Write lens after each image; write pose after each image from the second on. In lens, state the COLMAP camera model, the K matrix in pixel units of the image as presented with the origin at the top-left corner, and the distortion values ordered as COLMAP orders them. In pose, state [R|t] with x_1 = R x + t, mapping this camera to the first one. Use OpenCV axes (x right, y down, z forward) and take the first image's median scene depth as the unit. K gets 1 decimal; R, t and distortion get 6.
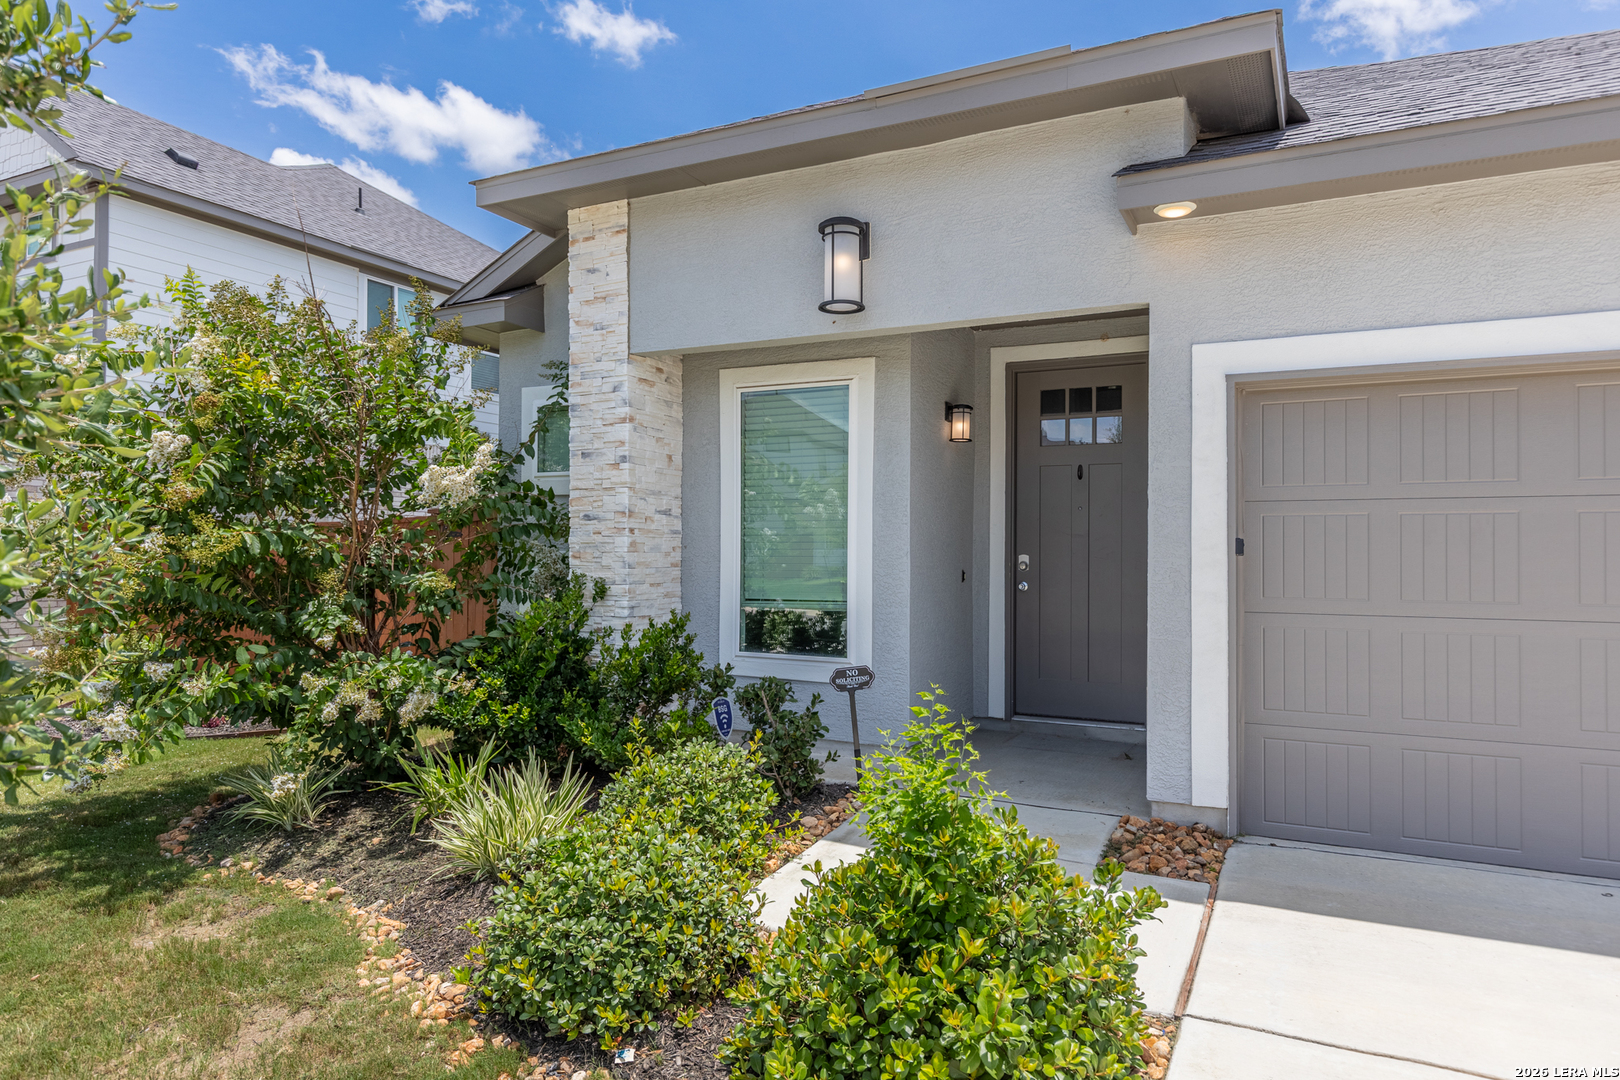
lens RADIAL K [[1011.7, 0, 810.0], [0, 1011.7, 540.0], [0, 0, 1]] dist [0.004187, 0.002018]
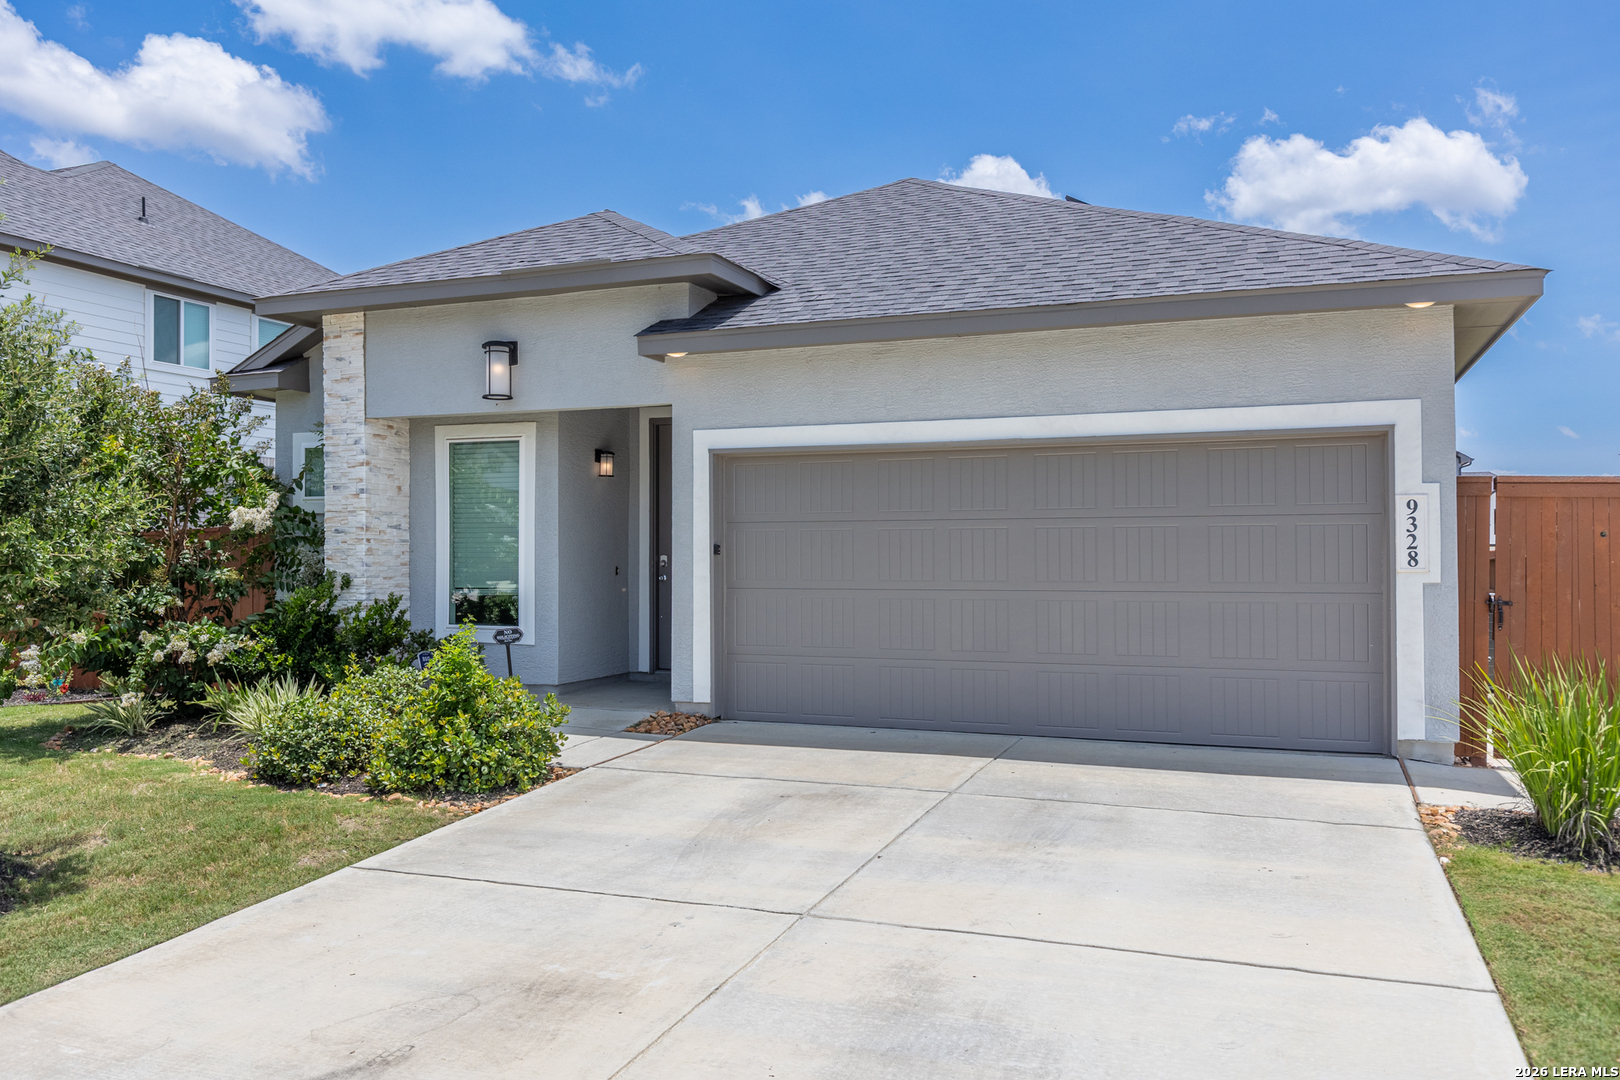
lens RADIAL K [[1257.2, 0, 810.0], [0, 1257.2, 540.0], [0, 0, 1]] dist [0.011954, -0.003070]
pose [[0.996434, -0.005612, 0.084184, 0.303788], [0.005621, 0.999984, 0.000138, -0.006541], [-0.084184, 0.000336, 0.996450, -0.853193]]
